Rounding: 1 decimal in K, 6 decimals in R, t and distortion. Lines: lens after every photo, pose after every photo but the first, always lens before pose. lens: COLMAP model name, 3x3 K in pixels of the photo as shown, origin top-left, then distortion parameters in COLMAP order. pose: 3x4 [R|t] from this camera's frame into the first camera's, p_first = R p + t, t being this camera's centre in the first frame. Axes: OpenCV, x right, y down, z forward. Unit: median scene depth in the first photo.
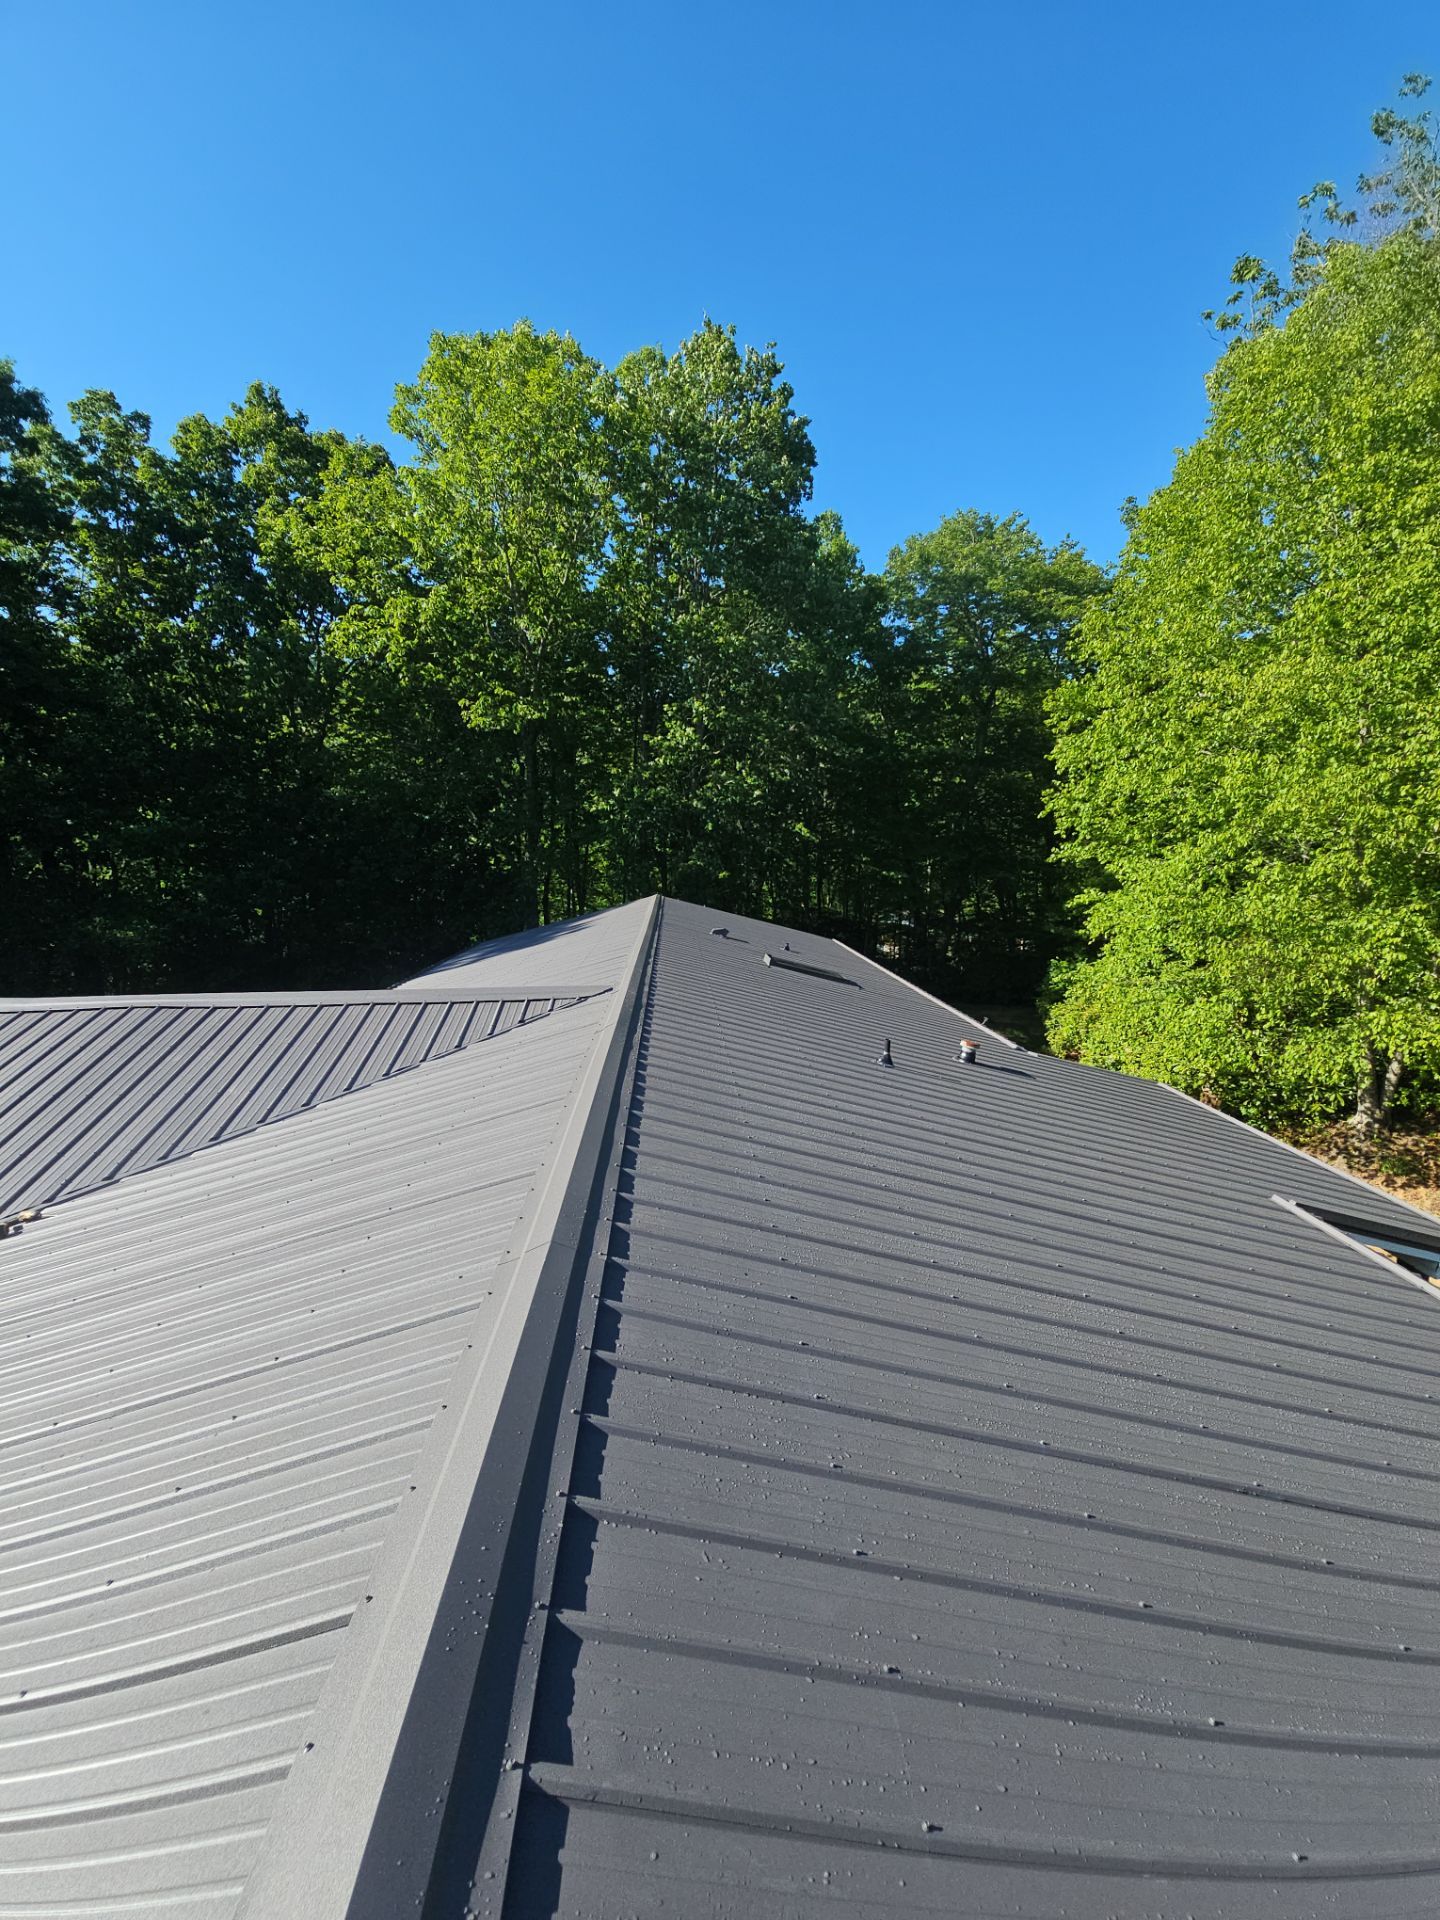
lens RADIAL K [[752.7, 0, 722.7], [0, 752.7, 996.3], [0, 0, 1]] dist [0.000145, -0.011652]
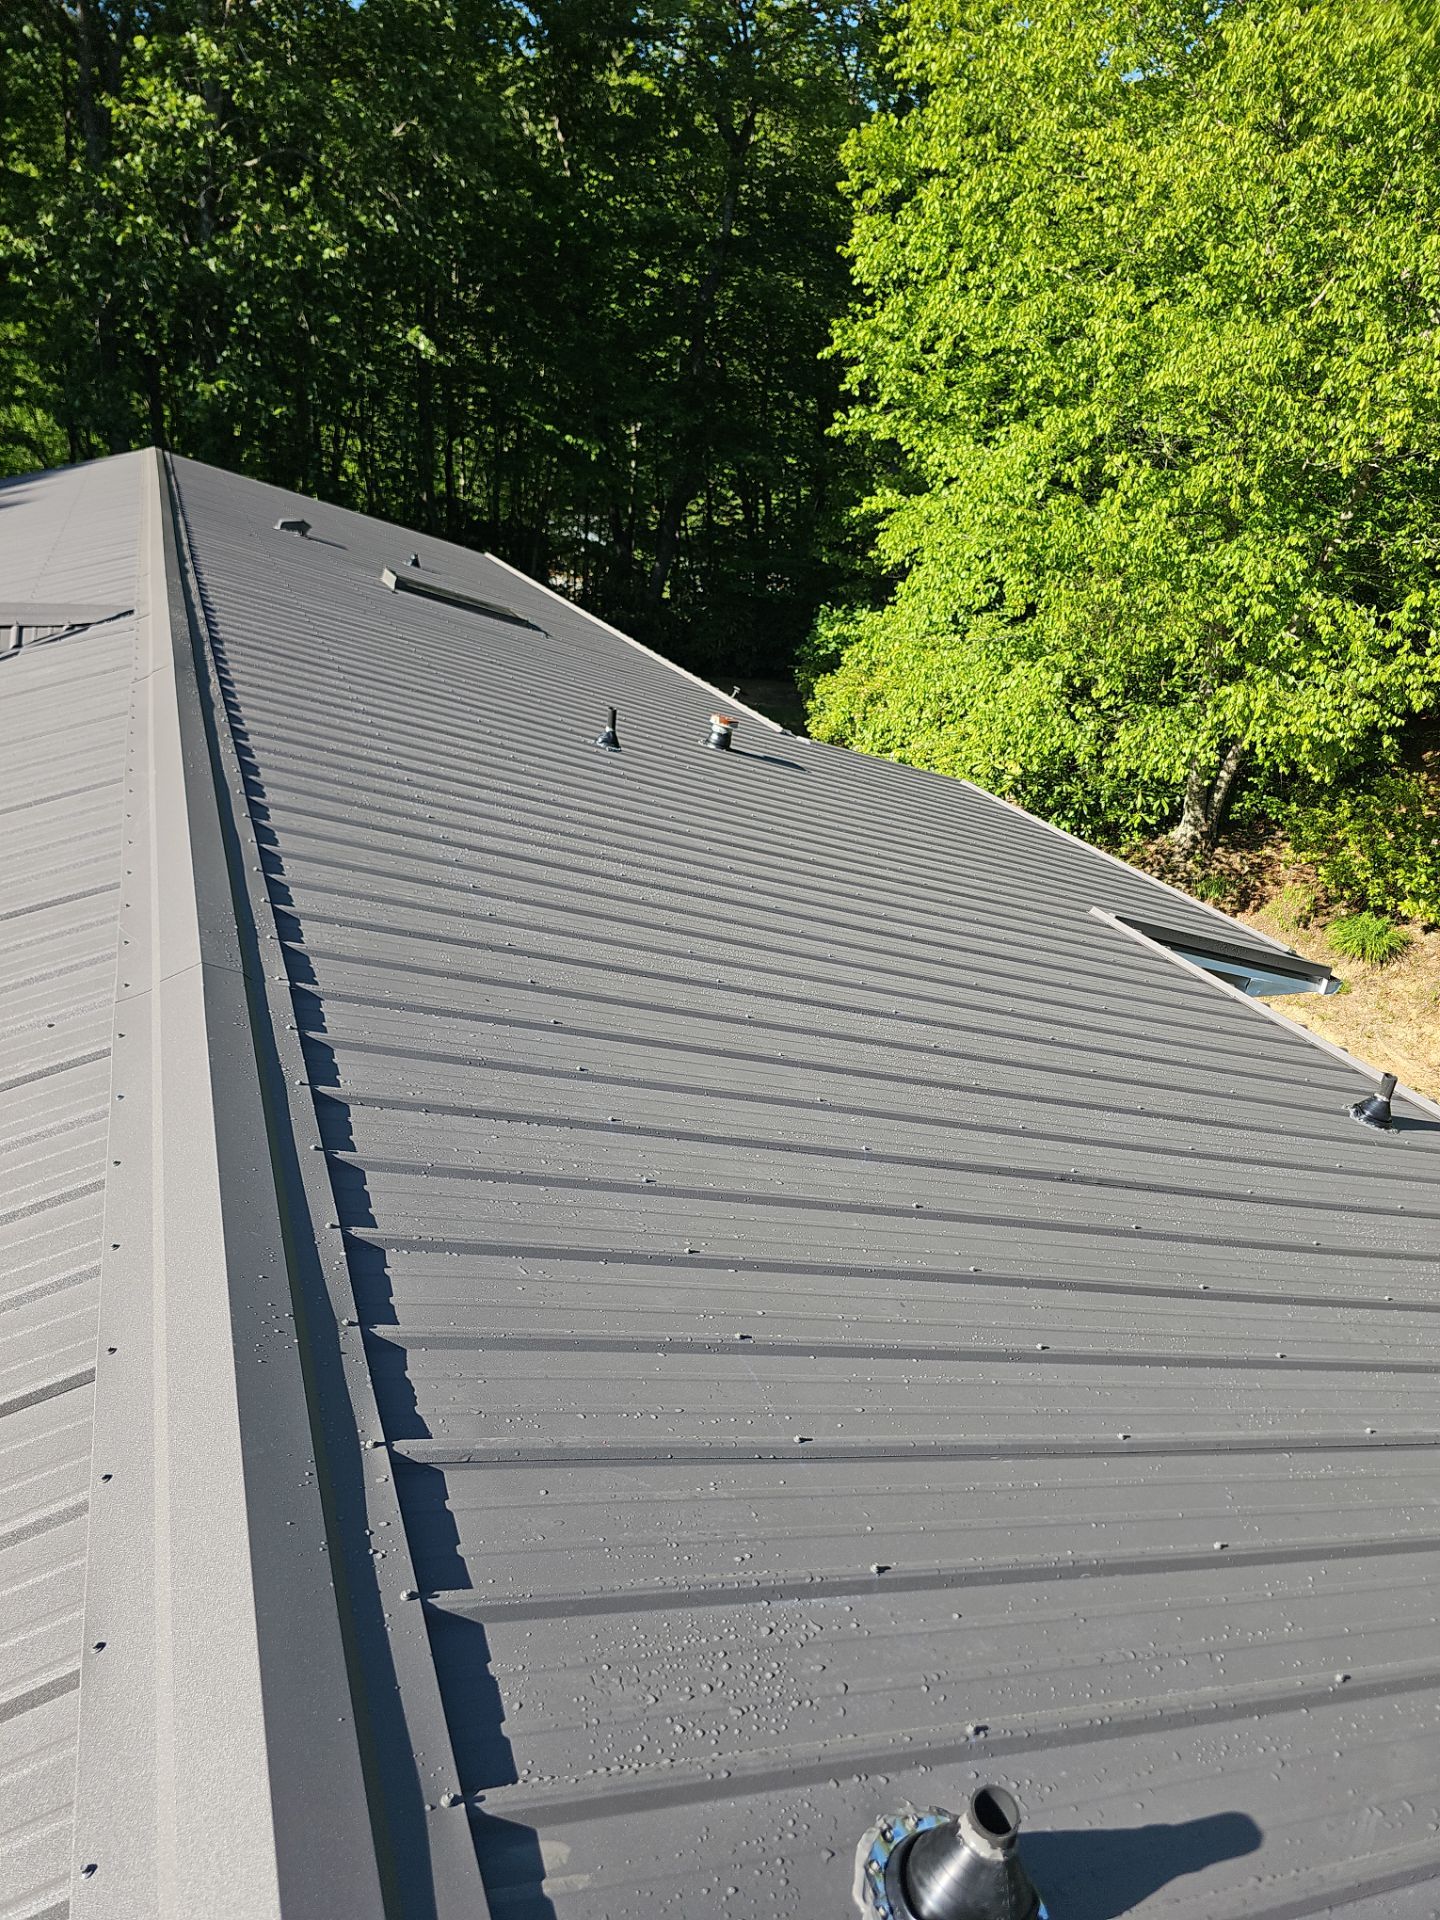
lens RADIAL K [[1248.9, 0, 637.4], [0, 1248.9, 1031.3], [0, 0, 1]] dist [0.033733, -0.032294]
pose [[0.952949, -0.053375, 0.298395, -0.075634], [-0.029261, 0.963583, 0.265805, 0.028986], [-0.301716, -0.262030, 0.916683, -0.062707]]
